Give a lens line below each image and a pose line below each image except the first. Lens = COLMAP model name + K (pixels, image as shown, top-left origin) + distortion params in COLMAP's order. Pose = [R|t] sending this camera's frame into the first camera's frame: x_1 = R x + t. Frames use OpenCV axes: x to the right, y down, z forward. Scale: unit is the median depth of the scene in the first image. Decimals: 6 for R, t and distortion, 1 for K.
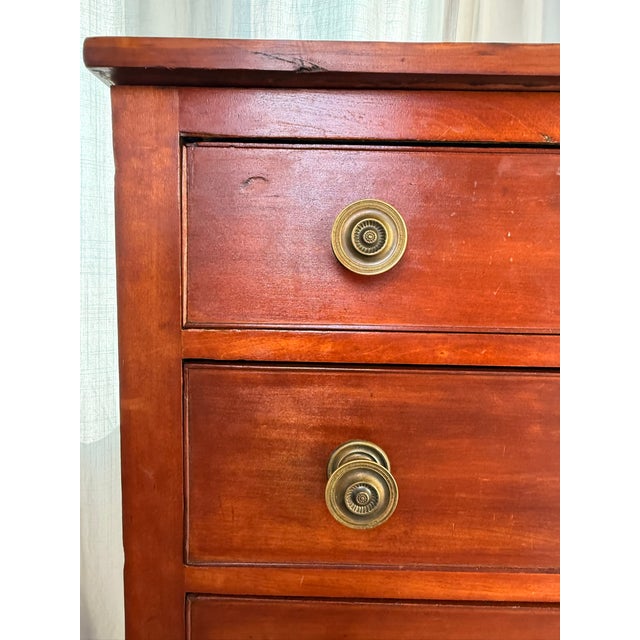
lens RADIAL K [[414.1, 0, 321.6], [0, 414.1, 313.8], [0, 0, 1]] dist [-0.001194, -0.000847]
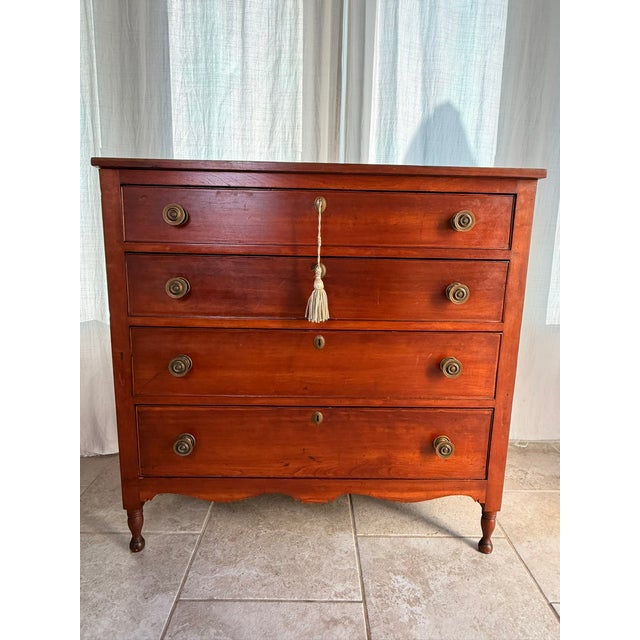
lens RADIAL K [[416.1, 0, 321.3], [0, 416.1, 310.8], [0, 0, 1]] dist [-0.002710, 0.000873]
pose [[0.999308, -0.002212, 0.037117, 1.096023], [-0.001138, 0.995943, 0.089984, 0.273536], [-0.037165, -0.089964, 0.995251, -2.370883]]
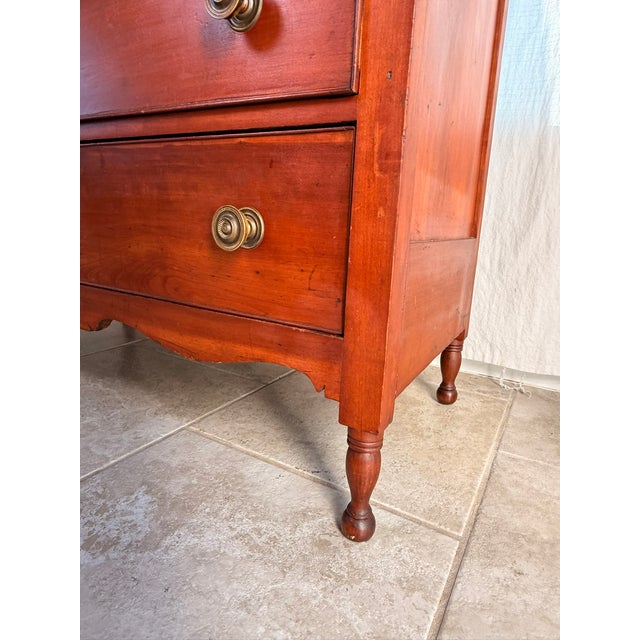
lens RADIAL K [[426.7, 0, 329.9], [0, 426.7, 285.0], [0, 0, 1]] dist [-0.001996, -0.000261]
pose [[0.876629, 0.105746, -0.469403, 3.275228], [-0.047427, 0.989791, 0.134406, 1.739865], [0.478824, -0.095562, 0.872694, -0.101838]]
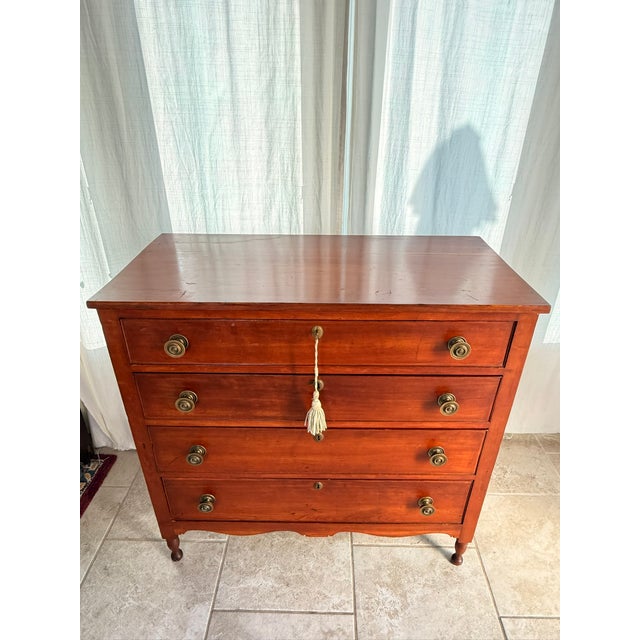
lens RADIAL K [[414.1, 0, 321.6], [0, 414.1, 313.8], [0, 0, 1]] dist [-0.001194, -0.000847]
pose [[0.999939, -0.011046, 0.000910, 1.244357], [0.009781, 0.918066, 0.396307, -1.686151], [-0.005213, -0.396273, 0.918118, -1.992683]]
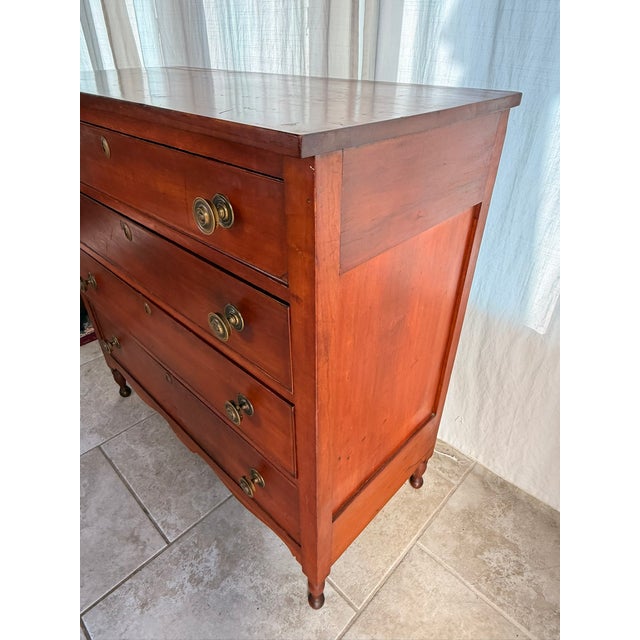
lens RADIAL K [[416.1, 0, 321.3], [0, 416.1, 310.8], [0, 0, 1]] dist [-0.002710, 0.000873]
pose [[0.734581, 0.358089, -0.576336, 3.861150], [-0.050523, 0.875909, 0.479824, -0.650651], [0.676637, -0.323352, 0.661518, -0.105509]]
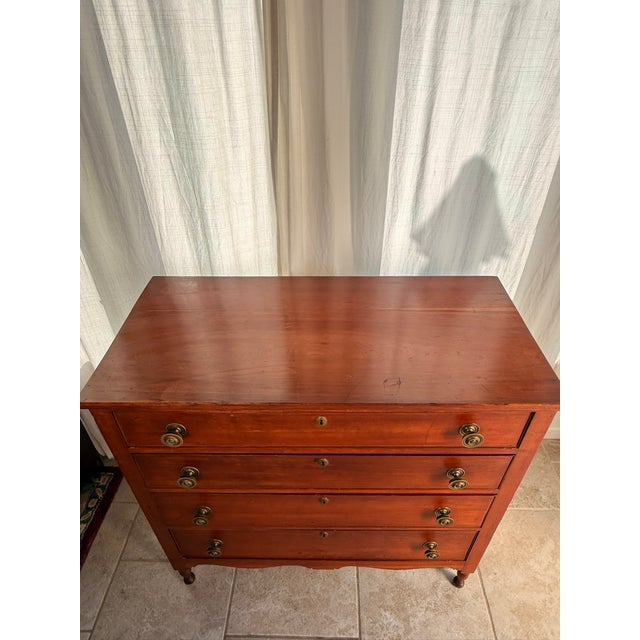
lens RADIAL K [[416.1, 0, 321.3], [0, 416.1, 310.8], [0, 0, 1]] dist [-0.002710, 0.000873]
pose [[0.999709, -0.019685, -0.013923, 1.267910], [0.024067, 0.849823, 0.526518, -2.592508], [0.001468, -0.526700, 0.850050, -1.256878]]
